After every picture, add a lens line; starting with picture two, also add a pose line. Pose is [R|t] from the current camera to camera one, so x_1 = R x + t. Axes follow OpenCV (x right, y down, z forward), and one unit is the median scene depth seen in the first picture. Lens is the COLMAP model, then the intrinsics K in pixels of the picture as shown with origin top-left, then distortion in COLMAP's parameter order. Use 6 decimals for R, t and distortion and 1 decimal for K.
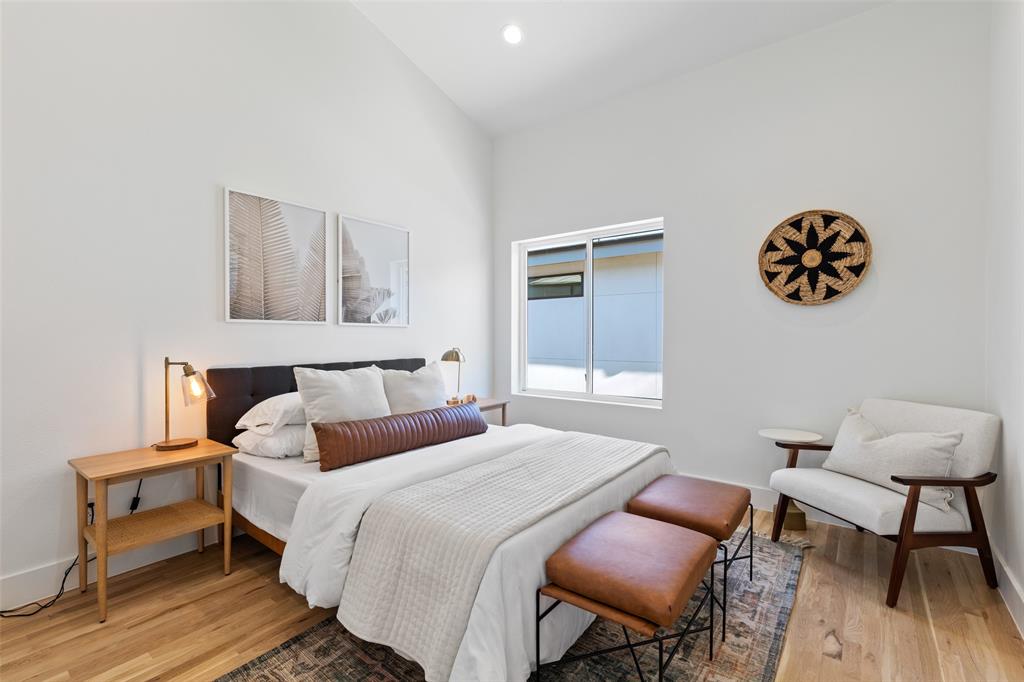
lens RADIAL K [[465.0, 0, 495.4], [0, 465.0, 341.6], [0, 0, 1]] dist [0.004657, -0.000773]
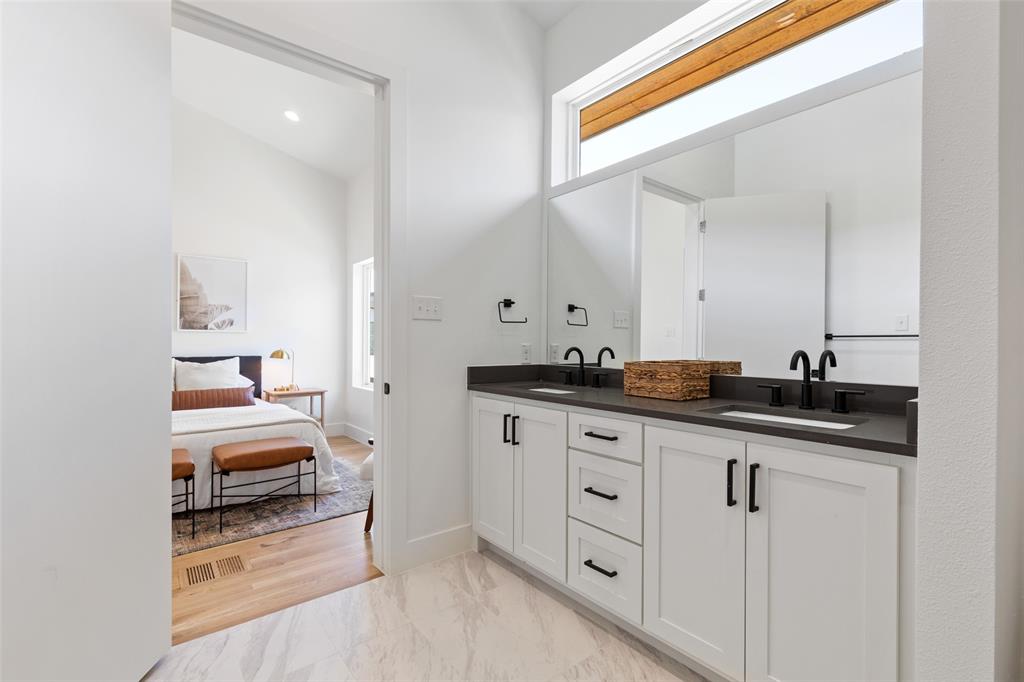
lens RADIAL K [[465.0, 0, 511.5], [0, 465.0, 344.0], [0, 0, 1]] dist [0.004657, -0.000773]
pose [[0.974511, 0.005625, -0.224269, 0.999322], [-0.007341, 0.999950, -0.006820, 0.006449], [0.224219, 0.008293, 0.974503, -0.171996]]
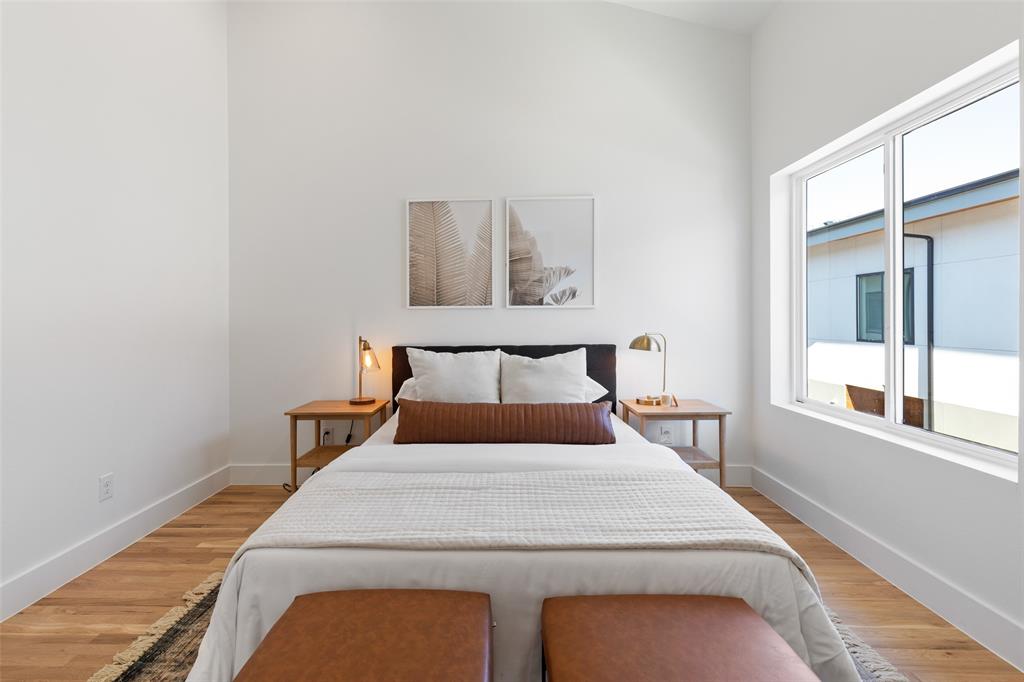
lens RADIAL K [[465.0, 0, 488.7], [0, 465.0, 320.9], [0, 0, 1]] dist [0.004657, -0.000773]
pose [[0.590840, -0.003259, -0.806782, 0.458759], [-0.000672, 0.999990, -0.004531, -0.003803], [0.806788, 0.003219, 0.590832, 0.373705]]
